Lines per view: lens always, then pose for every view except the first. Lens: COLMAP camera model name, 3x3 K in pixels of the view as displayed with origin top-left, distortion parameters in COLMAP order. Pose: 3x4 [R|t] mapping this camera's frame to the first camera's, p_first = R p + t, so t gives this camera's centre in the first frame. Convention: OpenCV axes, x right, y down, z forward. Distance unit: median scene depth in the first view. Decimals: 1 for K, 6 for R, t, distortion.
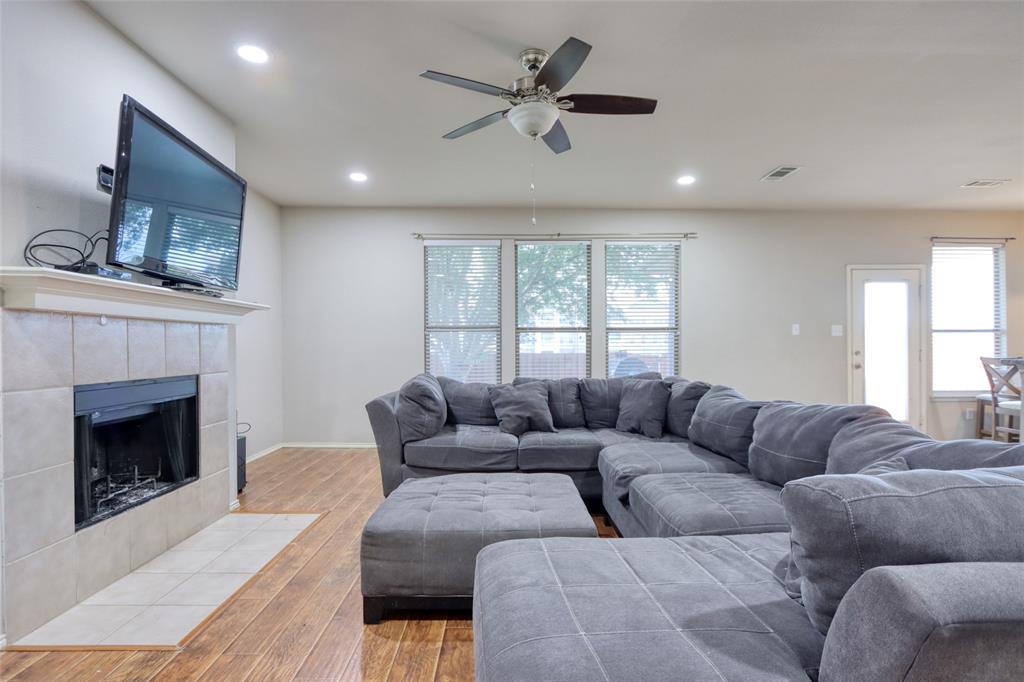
lens RADIAL K [[516.1, 0, 514.5], [0, 516.1, 347.9], [0, 0, 1]] dist [-0.020365, 0.004561]
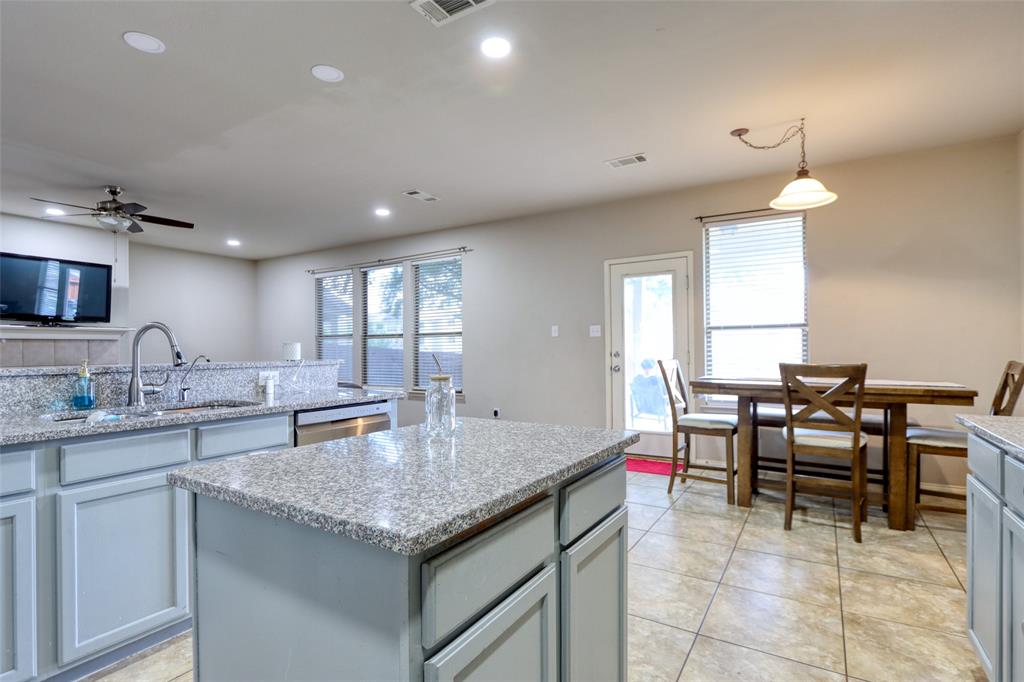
lens RADIAL K [[501.8, 0, 513.7], [0, 501.8, 347.9], [0, 0, 1]] dist [-0.015532, 0.002082]
pose [[0.842617, -0.007385, -0.538463, 1.452330], [0.005122, 0.999971, -0.005699, 0.003095], [0.538490, 0.002044, 0.842630, 0.202506]]
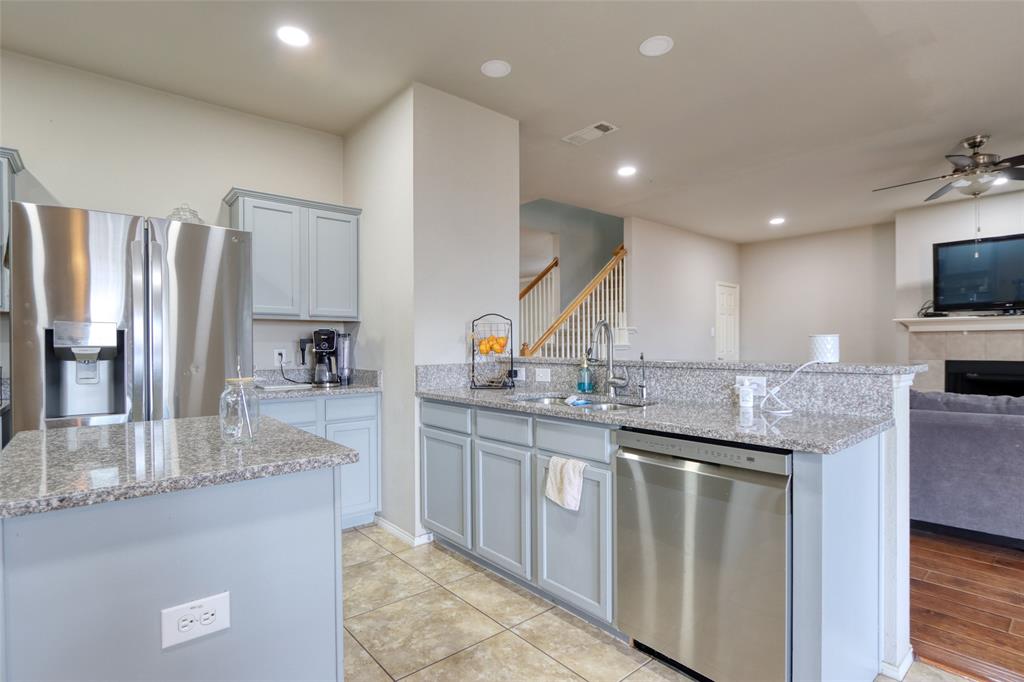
lens RADIAL K [[501.8, 0, 513.9], [0, 501.8, 349.0], [0, 0, 1]] dist [-0.015532, 0.002082]
pose [[-0.770148, 0.005957, -0.637837, 1.285069], [0.001341, 0.999969, 0.007720, -0.001199], [0.637864, 0.005090, -0.770133, 0.848452]]
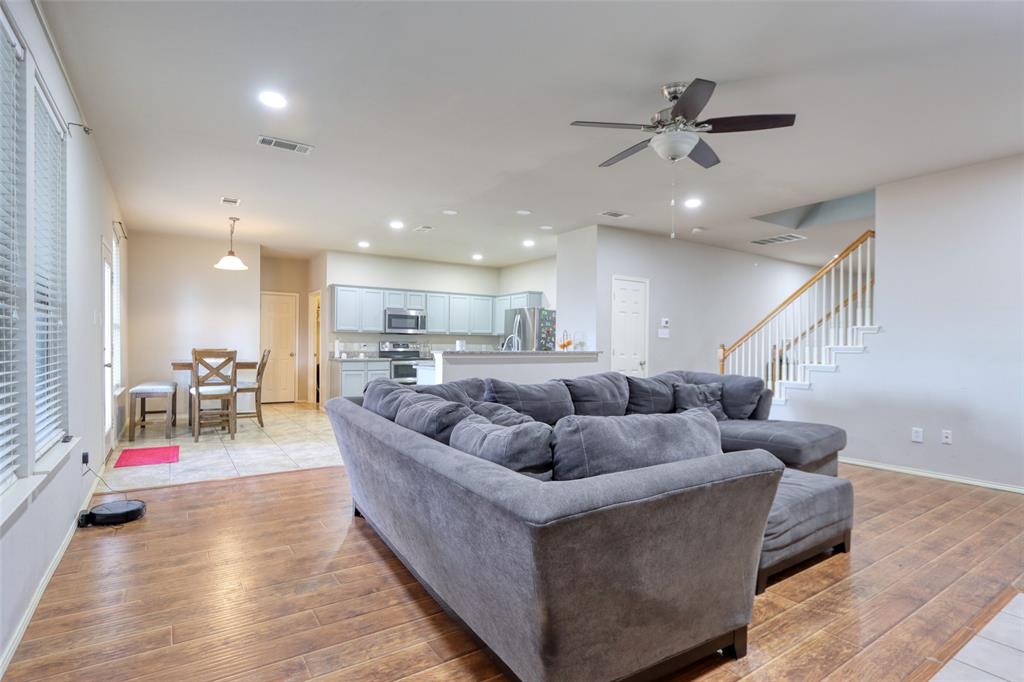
lens RADIAL K [[516.1, 0, 513.9], [0, 516.1, 347.3], [0, 0, 1]] dist [-0.020365, 0.004561]
pose [[-0.544489, -0.011689, 0.838687, -0.492568], [-0.006992, 0.999931, 0.009397, -0.006891], [-0.838739, -0.000748, -0.544533, 1.304541]]
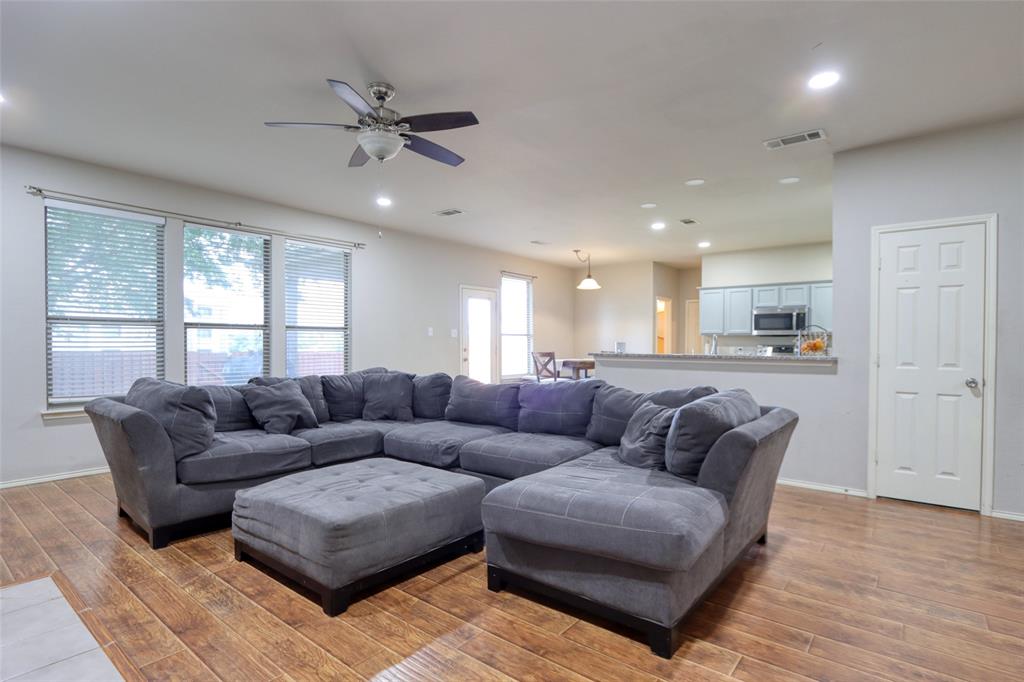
lens RADIAL K [[516.1, 0, 514.6], [0, 516.1, 347.7], [0, 0, 1]] dist [-0.020365, 0.004561]
pose [[0.636474, -0.001728, 0.771296, -0.442391], [-0.001735, 0.999992, 0.003672, -0.001532], [-0.771296, -0.003675, 0.636466, 0.037266]]
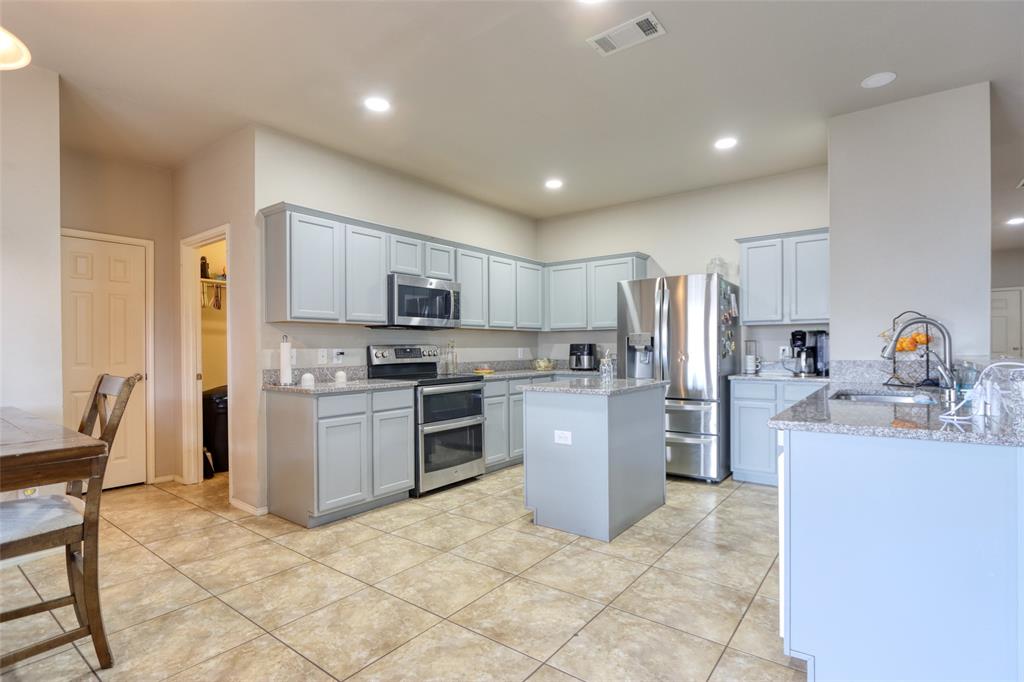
lens RADIAL K [[501.8, 0, 514.2], [0, 501.8, 348.0], [0, 0, 1]] dist [-0.015532, 0.002082]
pose [[-0.786398, 0.003476, 0.617710, 0.834998], [0.008994, 0.999943, 0.005823, -0.002692], [-0.617654, 0.010134, -0.786384, 1.195272]]
